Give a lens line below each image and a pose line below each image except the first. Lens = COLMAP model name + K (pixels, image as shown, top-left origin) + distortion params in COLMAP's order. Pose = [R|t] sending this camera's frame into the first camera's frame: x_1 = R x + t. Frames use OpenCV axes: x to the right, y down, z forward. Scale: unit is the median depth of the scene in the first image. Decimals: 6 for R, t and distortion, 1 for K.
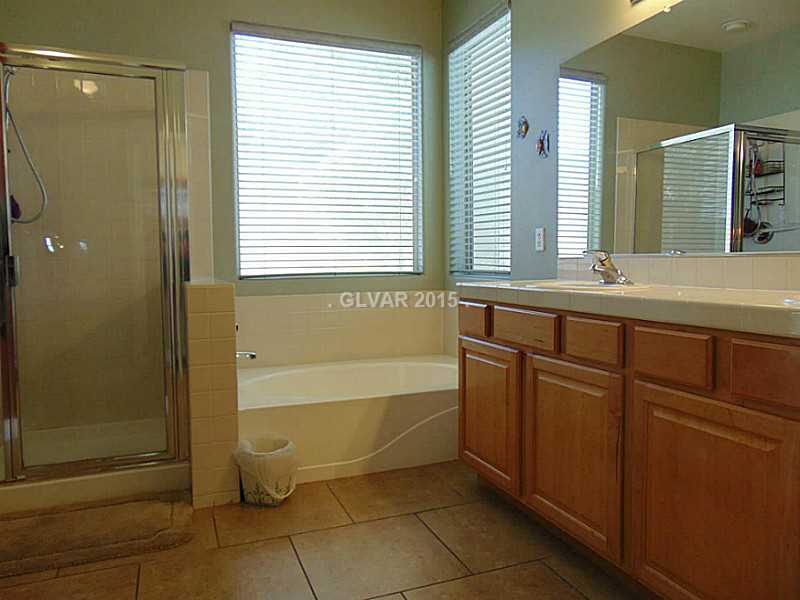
lens RADIAL K [[590.7, 0, 398.3], [0, 590.7, 296.6], [0, 0, 1]] dist [-0.057952, 0.070279]
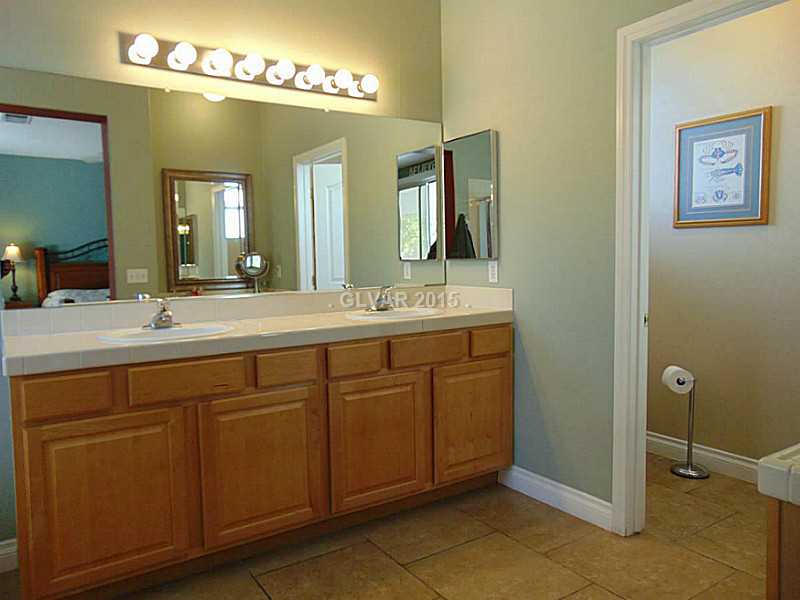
lens RADIAL K [[590.7, 0, 398.3], [0, 590.7, 296.6], [0, 0, 1]] dist [-0.057952, 0.070279]
pose [[-0.211791, -0.053884, 0.975828, -1.058480], [0.084957, 0.993684, 0.073309, -0.168558], [-0.973615, 0.098430, -0.205876, 1.100337]]
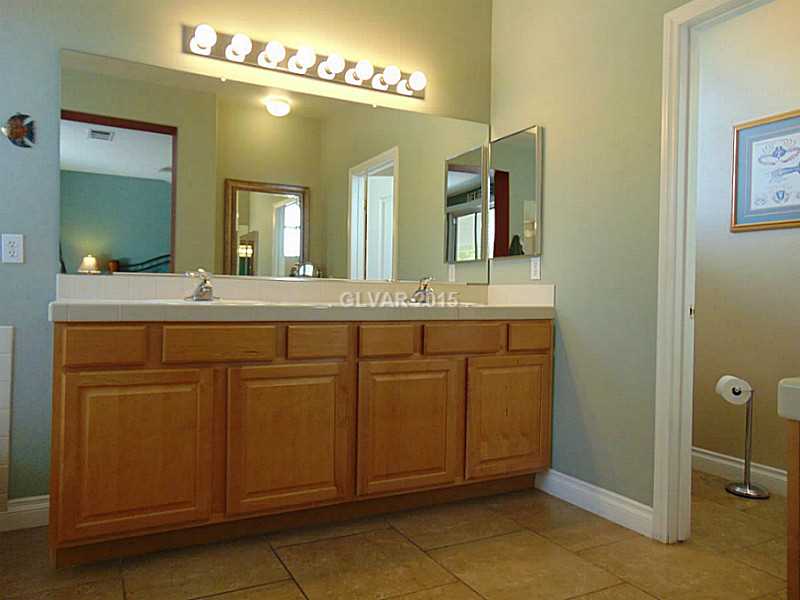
lens RADIAL K [[590.7, 0, 398.3], [0, 590.7, 296.6], [0, 0, 1]] dist [-0.057952, 0.070279]
pose [[-0.107520, 0.007866, 0.994172, -1.070790], [0.048831, 0.998804, -0.002622, -0.013249], [-0.993003, 0.048265, -0.107775, 1.042423]]
